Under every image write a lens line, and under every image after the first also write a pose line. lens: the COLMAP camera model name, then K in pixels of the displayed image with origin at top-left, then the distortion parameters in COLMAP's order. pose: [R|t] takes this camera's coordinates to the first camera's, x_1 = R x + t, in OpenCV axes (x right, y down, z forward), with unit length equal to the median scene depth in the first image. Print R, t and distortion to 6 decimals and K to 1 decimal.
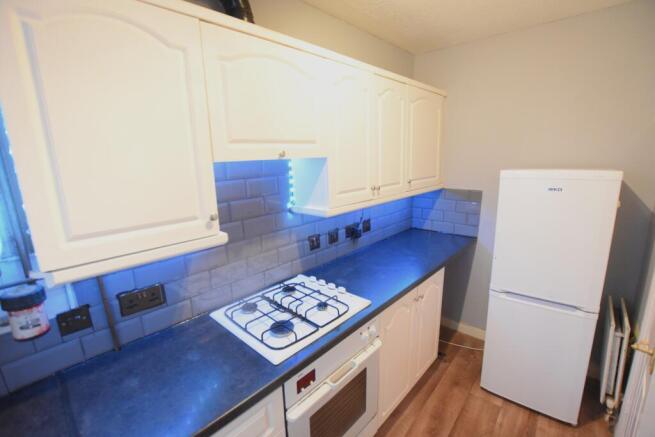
lens RADIAL K [[295.8, 0, 325.2], [0, 295.8, 220.1], [0, 0, 1]] dist [-0.012646, 0.000049]
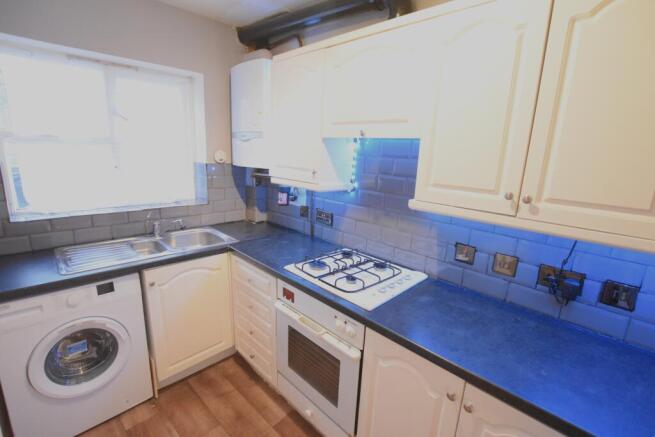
lens RADIAL K [[295.8, 0, 324.8], [0, 295.8, 217.3], [0, 0, 1]] dist [-0.012646, 0.000049]
pose [[-0.035145, 0.250644, -0.967441, 0.991693], [-0.257881, 0.932981, 0.251084, -0.159700], [0.965537, 0.258309, 0.031847, 0.855391]]
